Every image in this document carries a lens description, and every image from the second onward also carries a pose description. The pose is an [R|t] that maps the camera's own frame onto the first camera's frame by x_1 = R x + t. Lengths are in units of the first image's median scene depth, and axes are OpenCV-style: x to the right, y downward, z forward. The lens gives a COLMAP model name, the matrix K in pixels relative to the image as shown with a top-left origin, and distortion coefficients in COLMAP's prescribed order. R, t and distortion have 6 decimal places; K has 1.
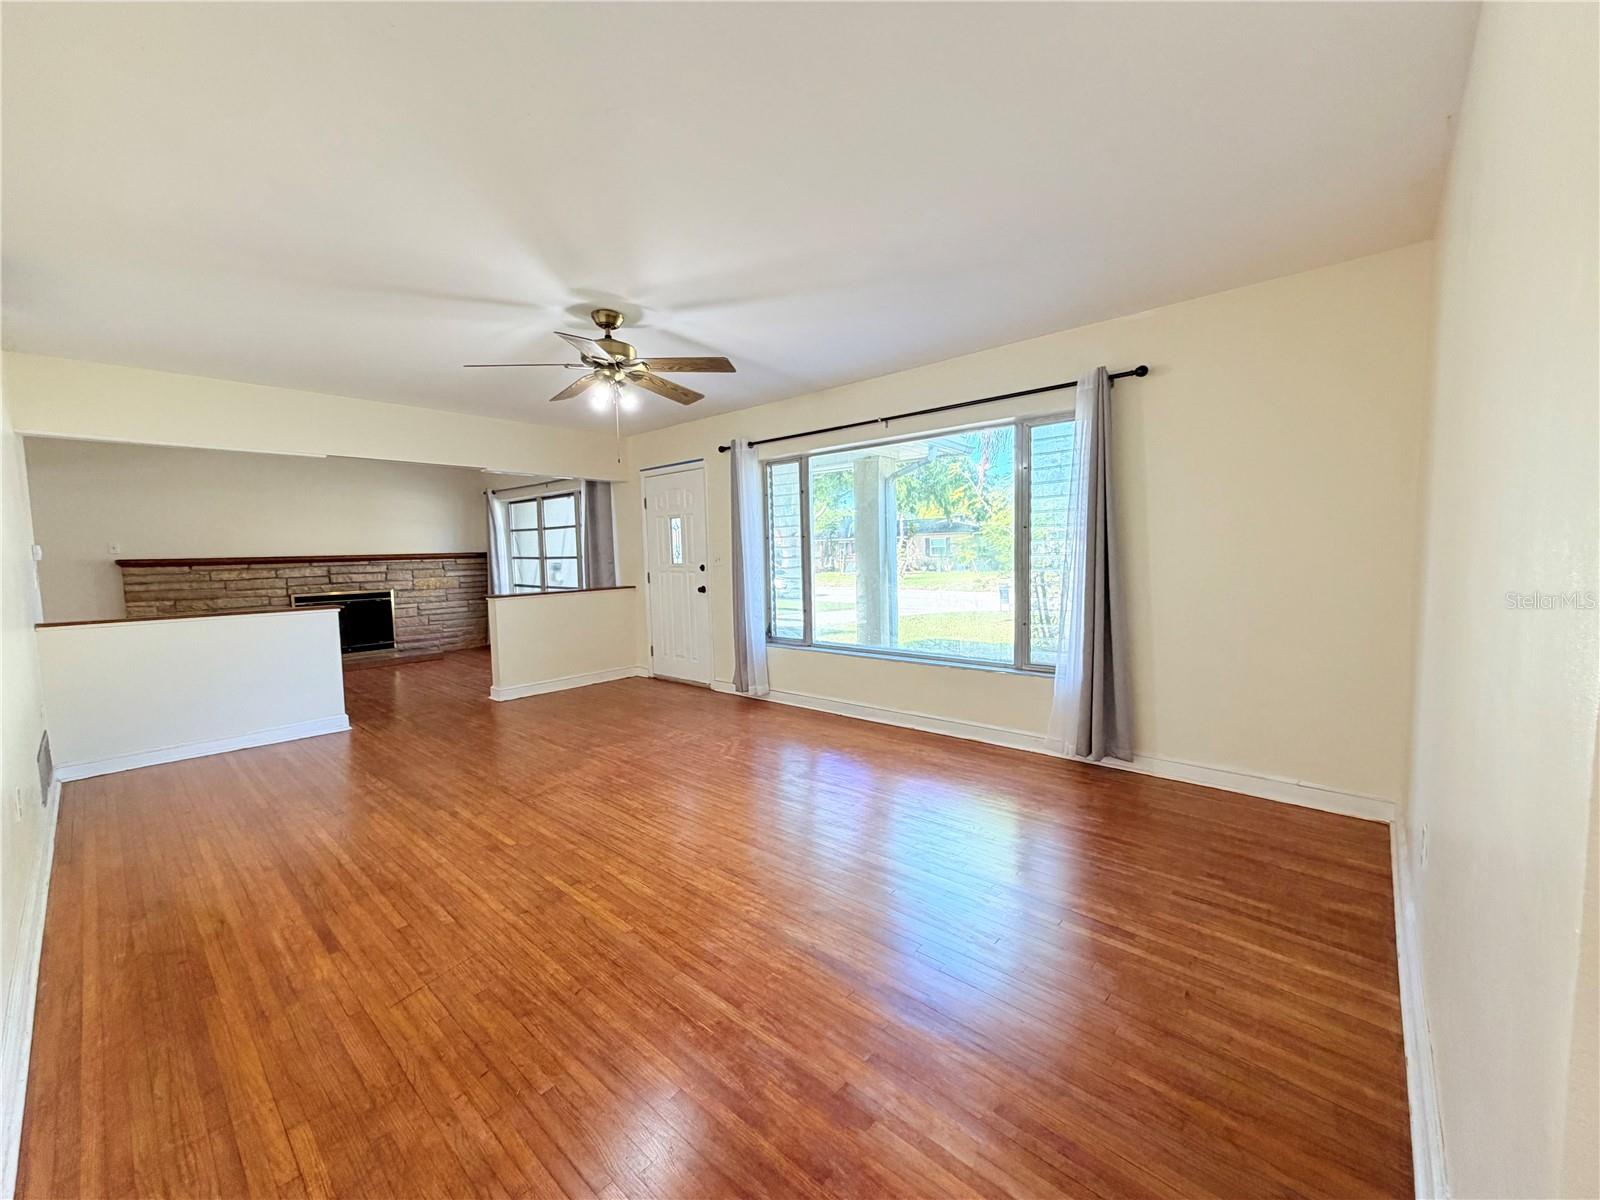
lens RADIAL K [[635.8, 0, 794.6], [0, 635.8, 602.9], [0, 0, 1]] dist [-0.001801, 0.000057]
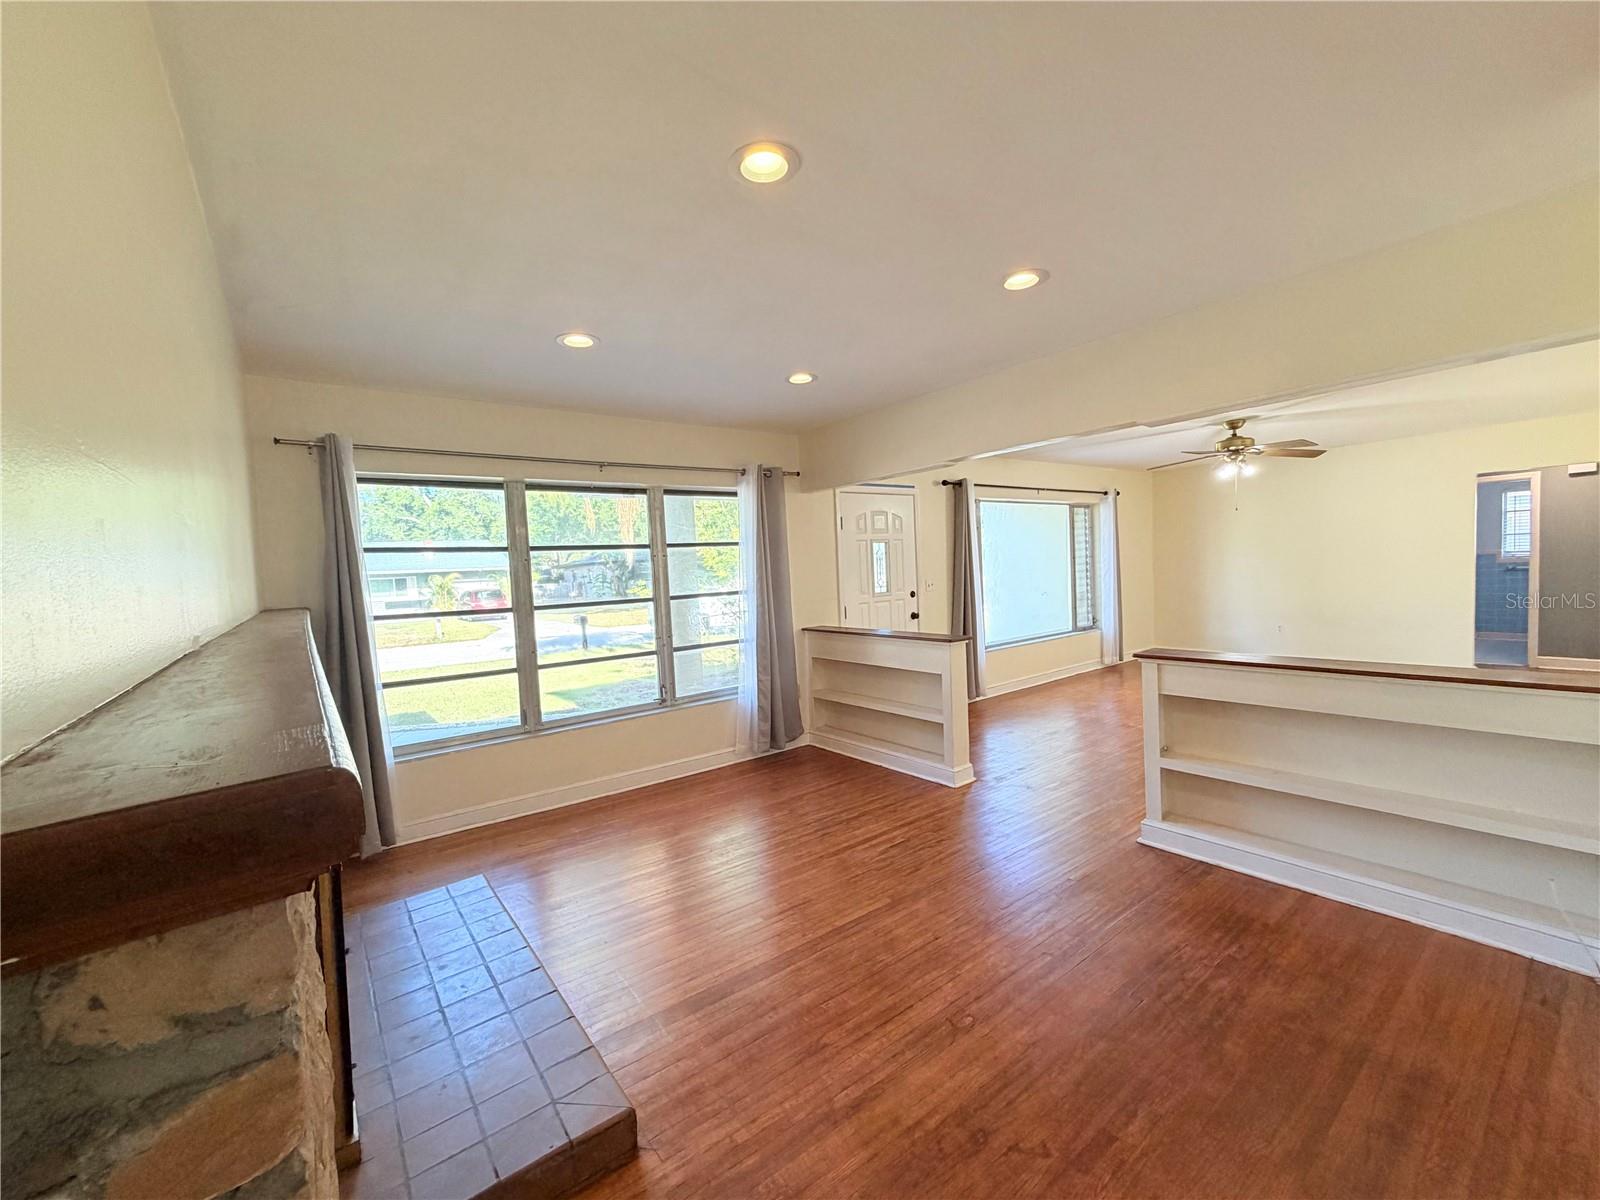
lens RADIAL K [[635.8, 0, 794.6], [0, 635.8, 602.9], [0, 0, 1]] dist [-0.001801, 0.000057]
pose [[0.183730, -0.026686, 0.982614, -1.102312], [0.135958, 0.990713, 0.001485, -0.065359], [-0.973529, 0.133322, 0.185652, 0.954679]]
